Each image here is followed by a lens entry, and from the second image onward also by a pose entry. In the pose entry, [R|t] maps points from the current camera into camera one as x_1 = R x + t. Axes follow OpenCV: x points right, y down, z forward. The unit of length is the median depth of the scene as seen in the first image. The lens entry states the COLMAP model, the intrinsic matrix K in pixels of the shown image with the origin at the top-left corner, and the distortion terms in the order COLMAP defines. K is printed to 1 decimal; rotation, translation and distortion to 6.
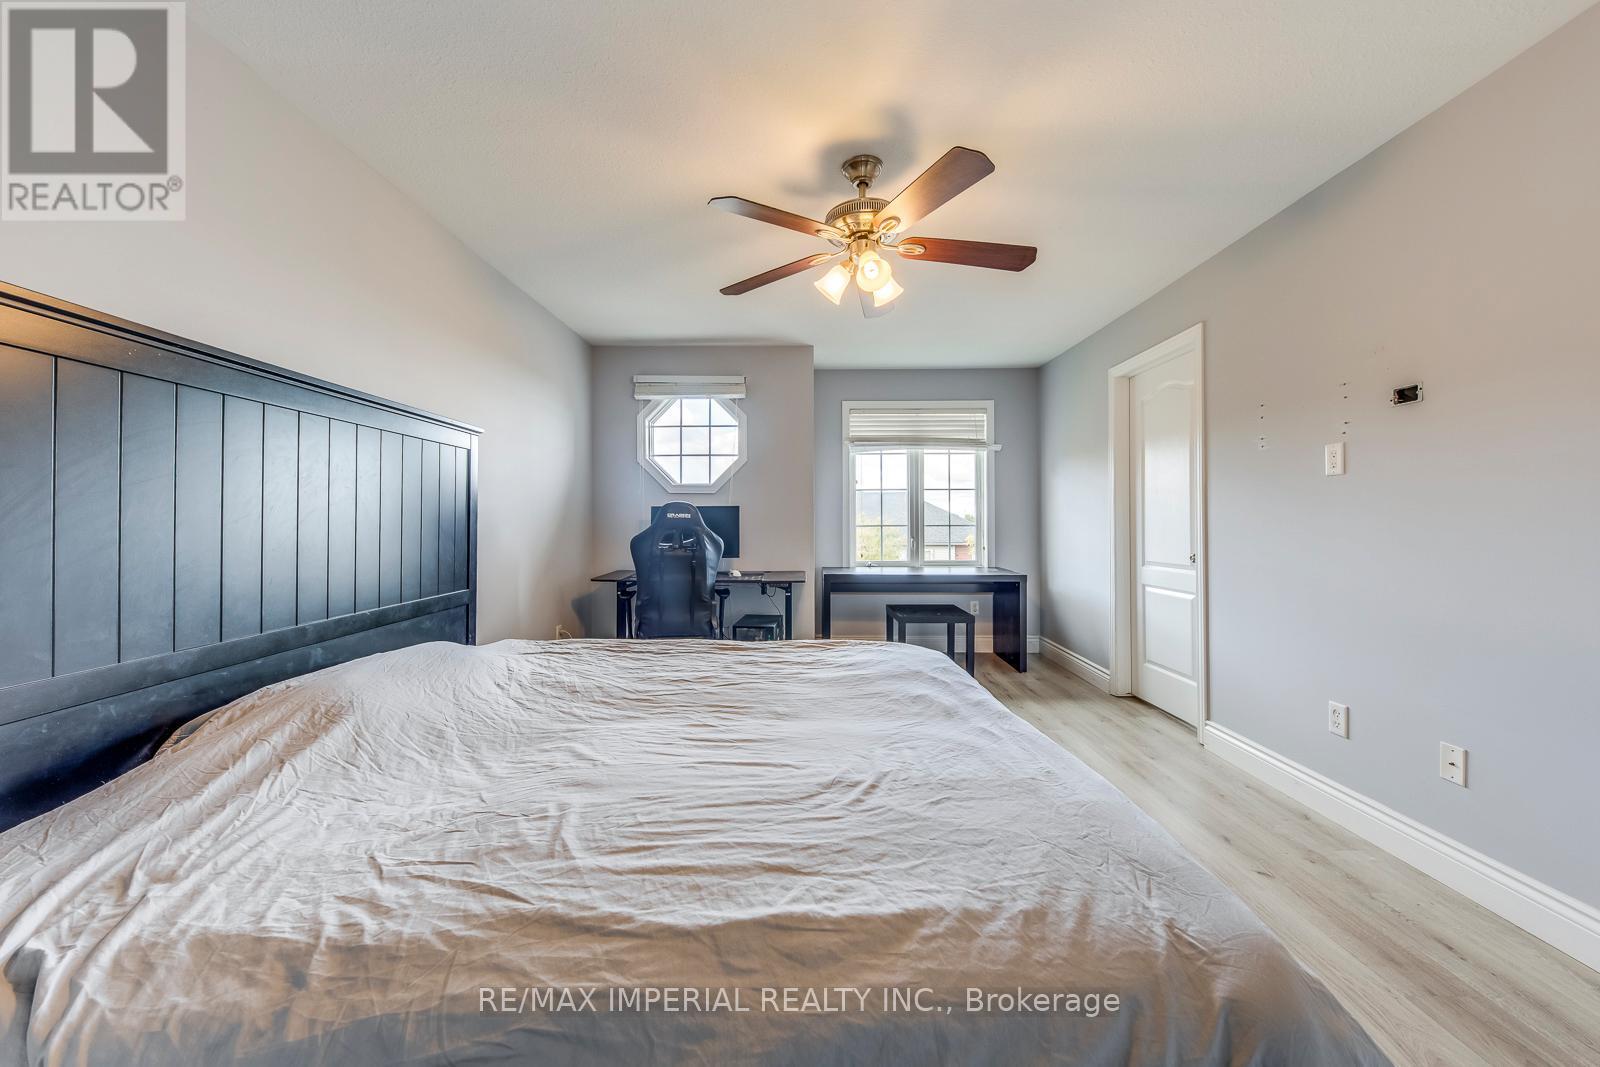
lens RADIAL K [[579.2, 0, 799.7], [0, 579.2, 520.3], [0, 0, 1]] dist [0.000724, -0.000100]
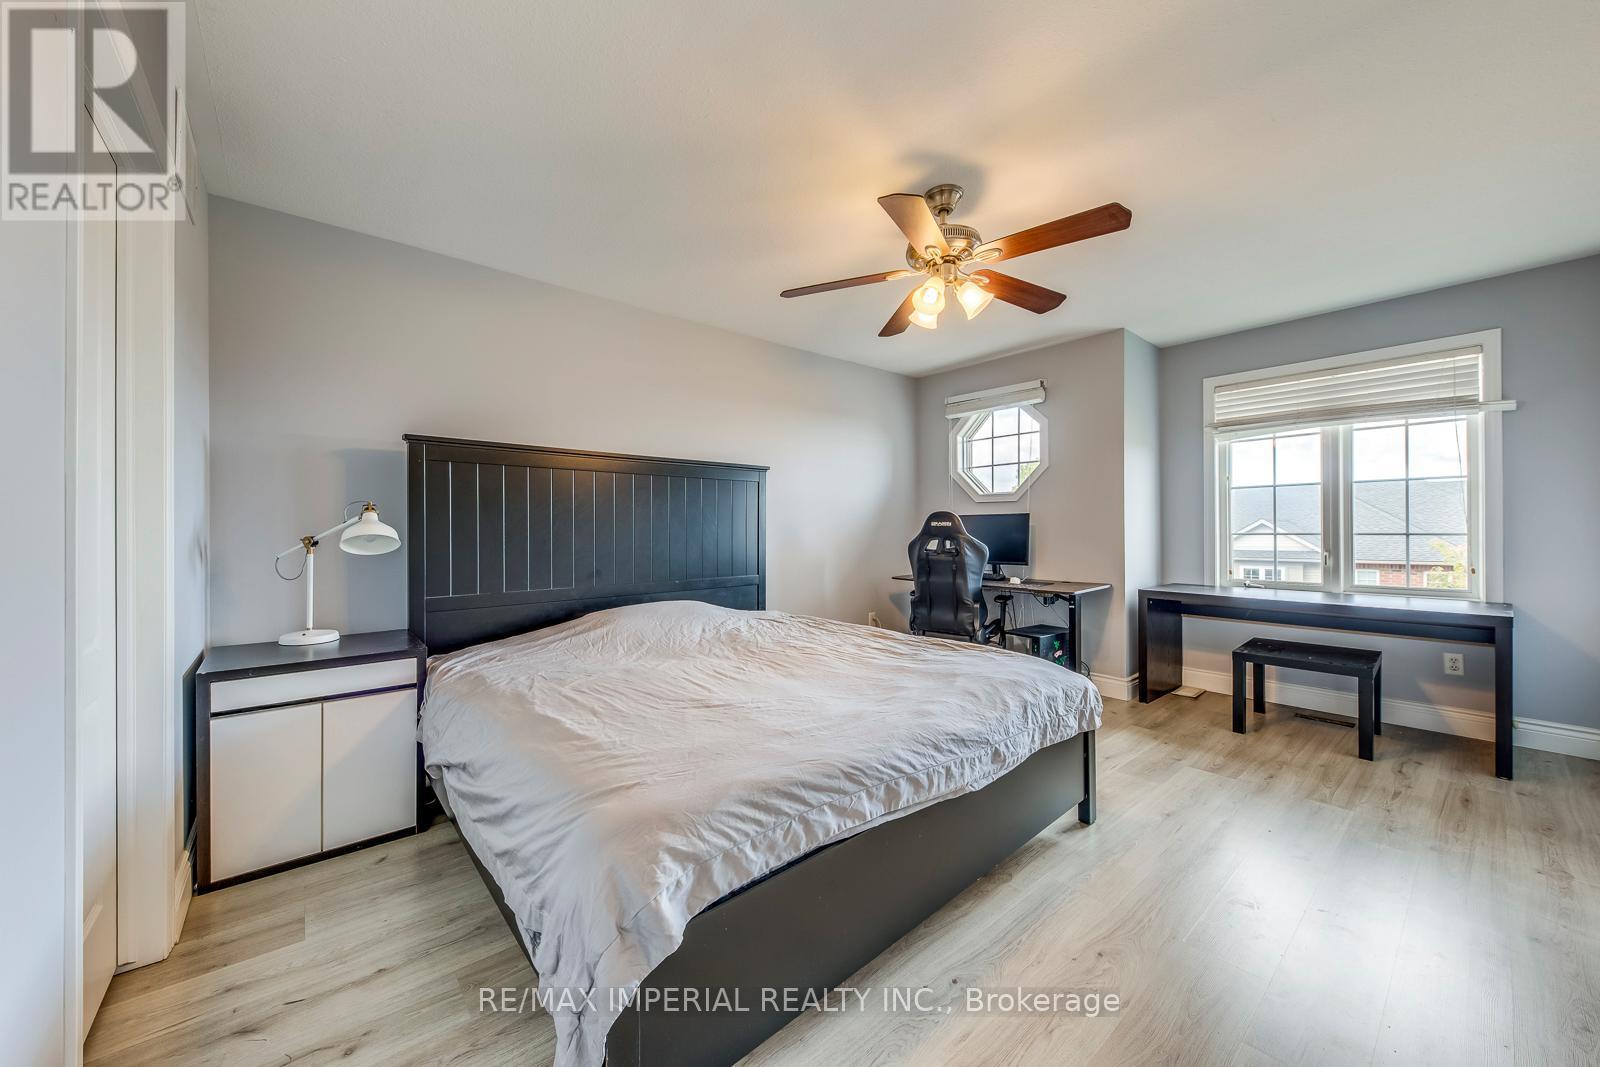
lens RADIAL K [[574.0, 0, 786.9], [0, 574.0, 525.9], [0, 0, 1]] dist [0.005707, -0.000384]
pose [[0.657895, -0.006298, -0.753084, 0.346111], [0.003989, 0.999980, -0.004877, -0.000122], [0.753099, 0.000205, 0.657907, 0.043889]]
